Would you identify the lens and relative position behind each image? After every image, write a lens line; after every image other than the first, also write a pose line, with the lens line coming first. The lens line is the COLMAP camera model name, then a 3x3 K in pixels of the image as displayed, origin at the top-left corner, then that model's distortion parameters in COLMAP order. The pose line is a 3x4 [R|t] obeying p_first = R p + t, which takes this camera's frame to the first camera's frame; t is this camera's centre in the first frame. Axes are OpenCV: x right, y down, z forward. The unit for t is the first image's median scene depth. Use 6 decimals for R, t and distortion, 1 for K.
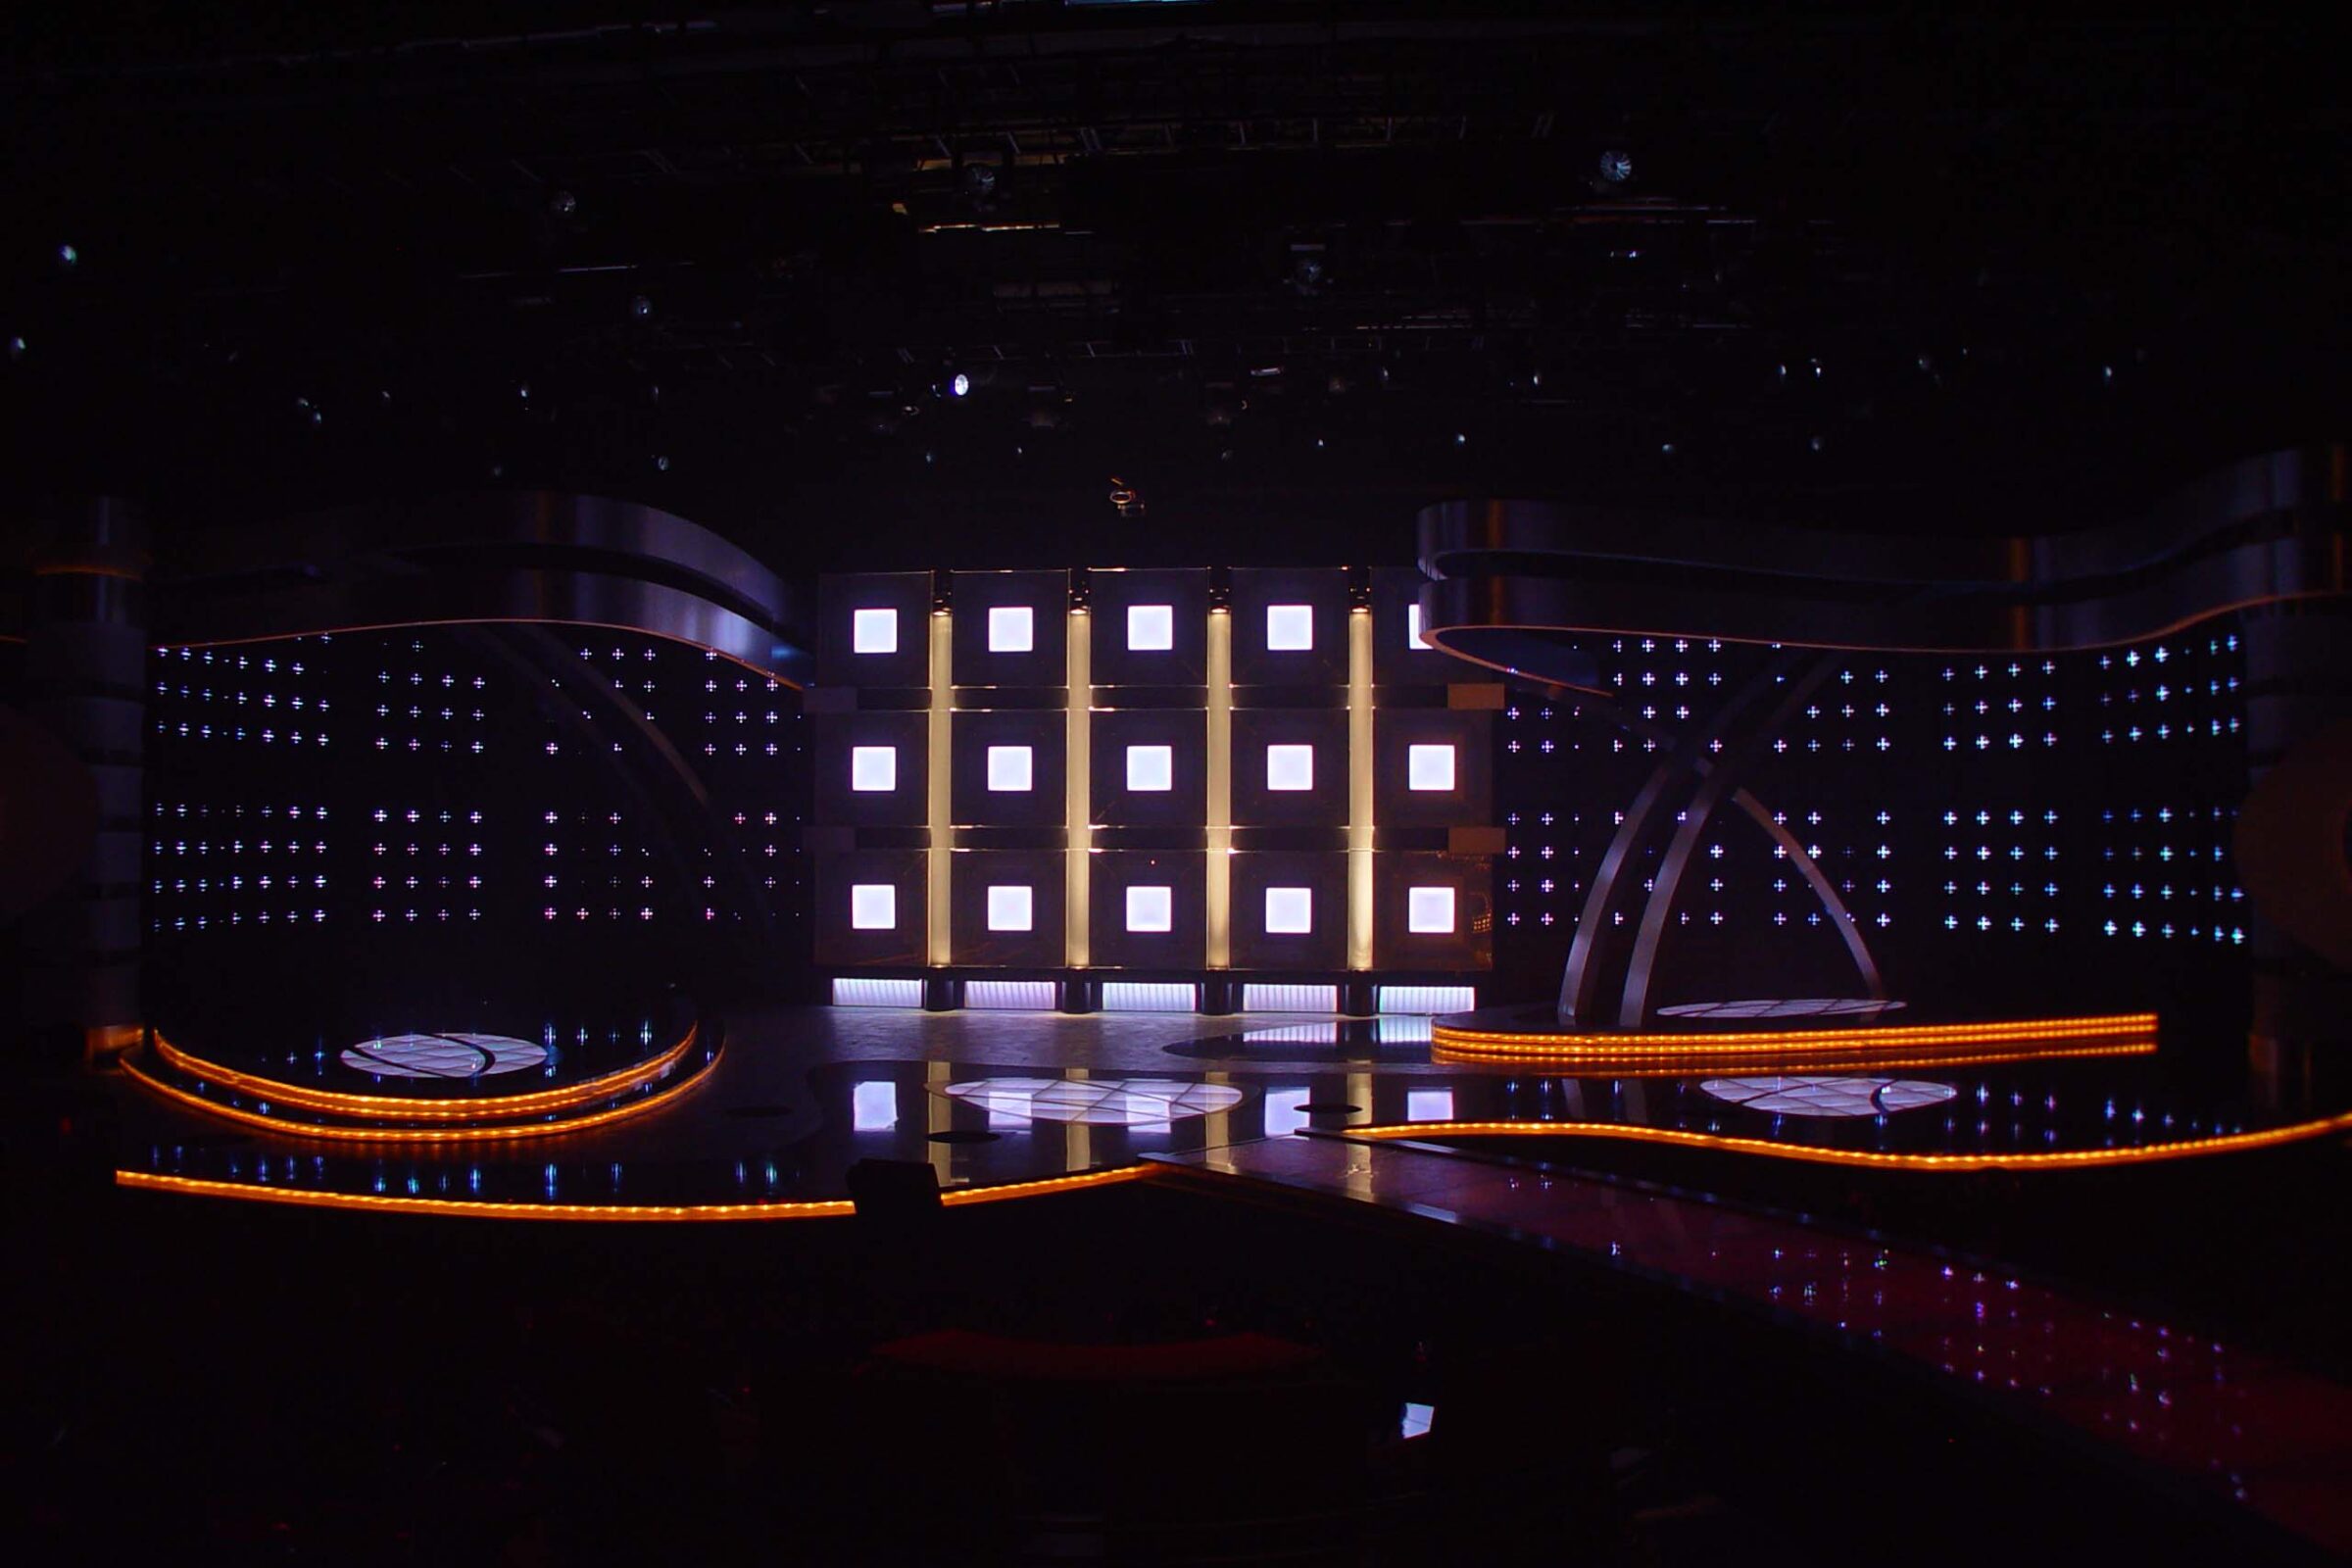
lens RADIAL K [[1825.1, 0, 1149.6], [0, 1825.1, 779.0], [0, 0, 1]] dist [-0.201508, 0.147552]
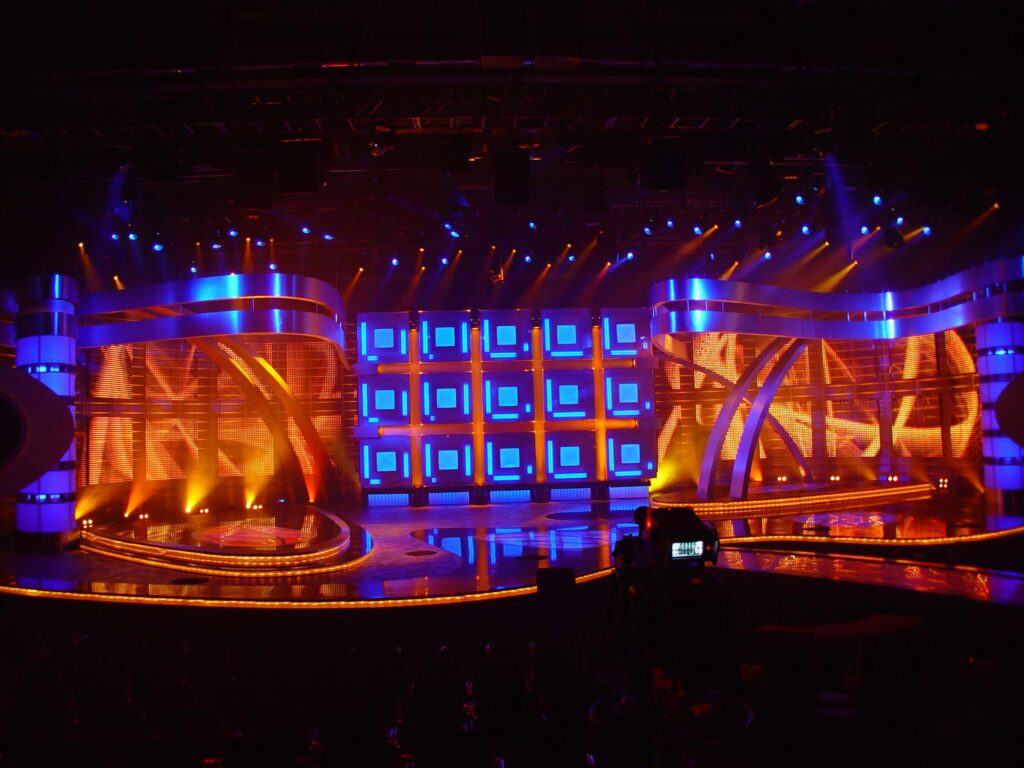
lens RADIAL K [[794.4, 0, 501.6], [0, 794.4, 381.3], [0, 0, 1]] dist [-0.197989, 0.141034]
pose [[0.987385, -0.021749, 0.156834, -0.241456], [0.026297, 0.999290, -0.026981, 0.002674], [-0.156136, 0.030765, 0.987256, 0.023593]]
